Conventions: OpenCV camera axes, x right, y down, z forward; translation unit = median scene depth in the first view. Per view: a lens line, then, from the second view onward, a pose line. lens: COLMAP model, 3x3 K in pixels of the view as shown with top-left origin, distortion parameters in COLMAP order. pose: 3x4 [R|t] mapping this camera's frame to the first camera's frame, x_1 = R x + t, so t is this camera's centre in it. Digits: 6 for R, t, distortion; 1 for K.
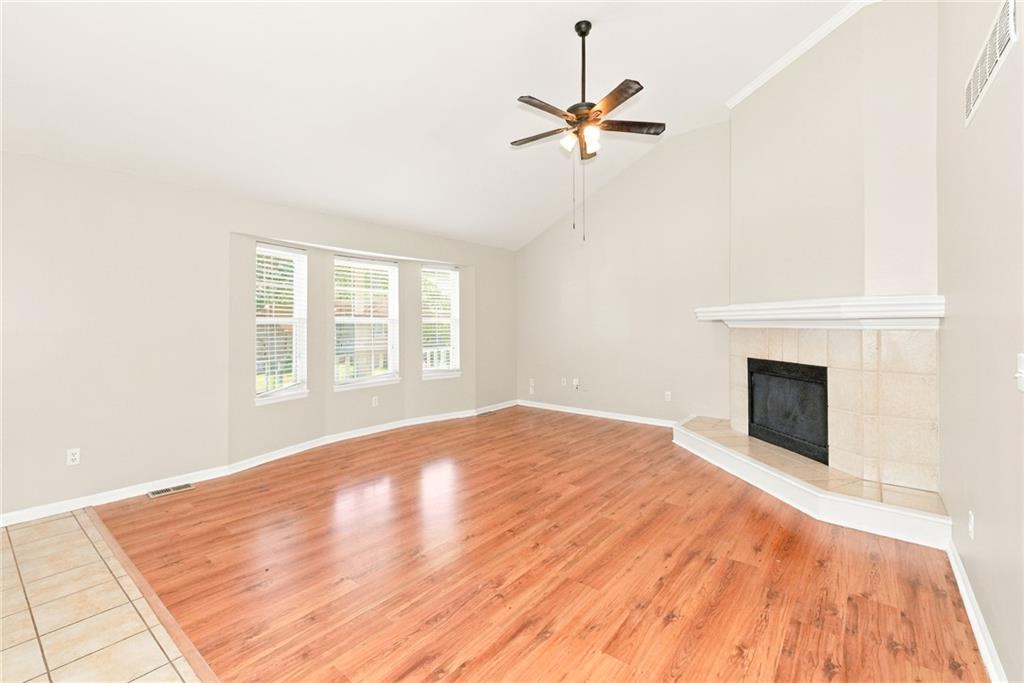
lens RADIAL K [[441.9, 0, 504.8], [0, 441.9, 321.8], [0, 0, 1]] dist [0.000860, 0.000725]
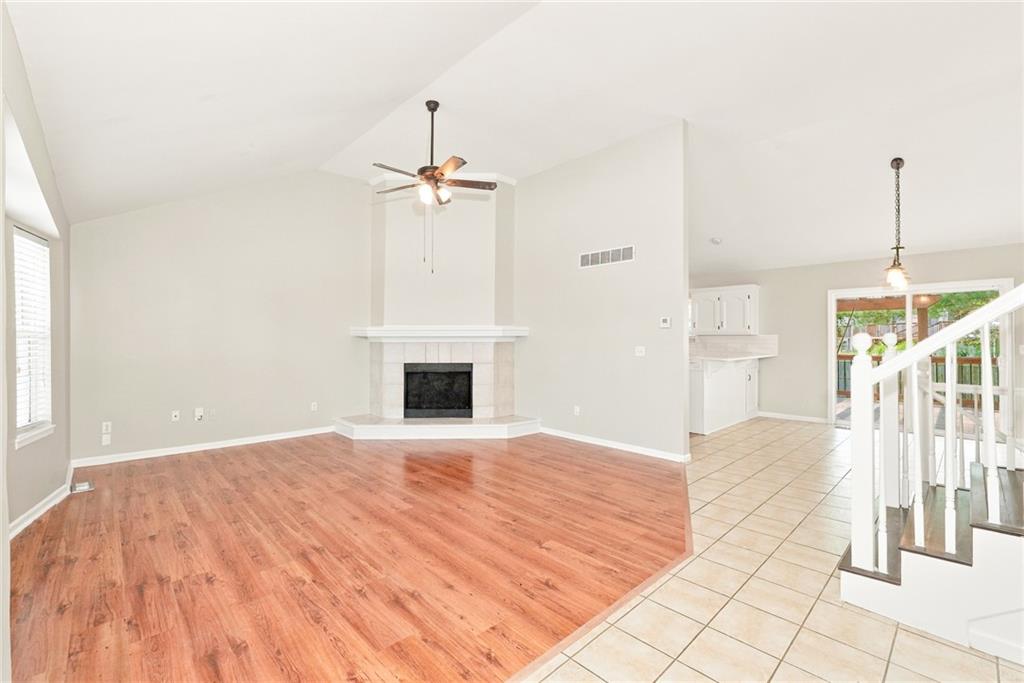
lens RADIAL K [[441.9, 0, 506.5], [0, 441.9, 335.4], [0, 0, 1]] dist [0.000860, 0.000725]
pose [[0.143370, 0.011328, 0.989604, -1.043383], [0.001141, 0.999932, -0.011611, 0.011065], [-0.989669, 0.002794, 0.143347, 0.606578]]
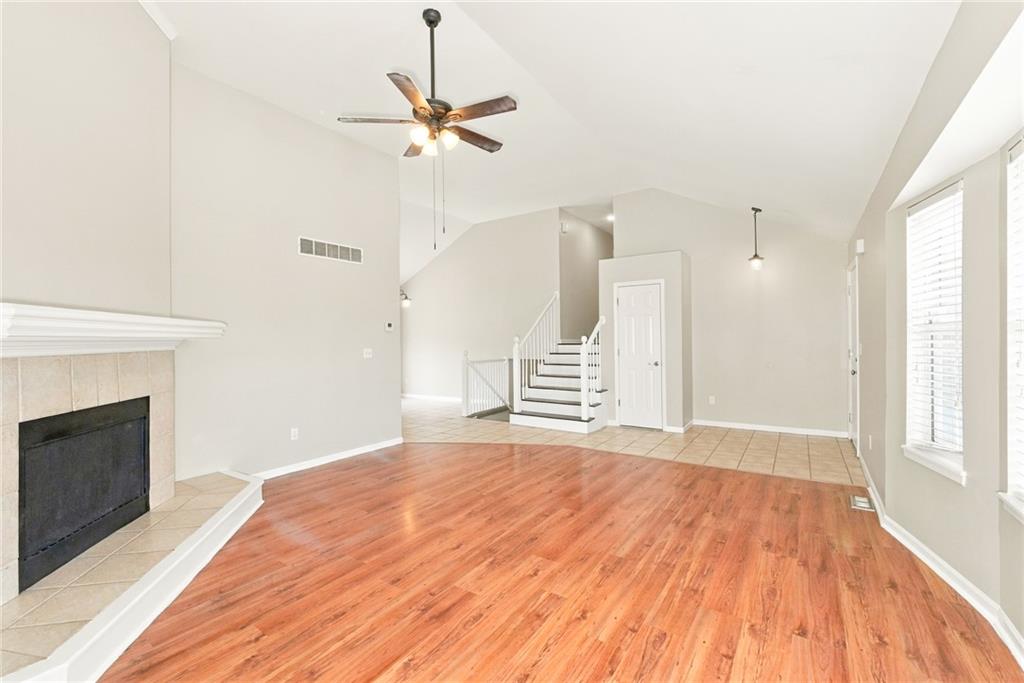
lens RADIAL K [[441.9, 0, 503.6], [0, 441.9, 343.2], [0, 0, 1]] dist [0.000860, 0.000725]
pose [[-0.996496, 0.017016, -0.081890, 0.114900], [0.016105, 0.999801, 0.011773, 0.002218], [0.082074, 0.010413, -0.996572, 1.920617]]
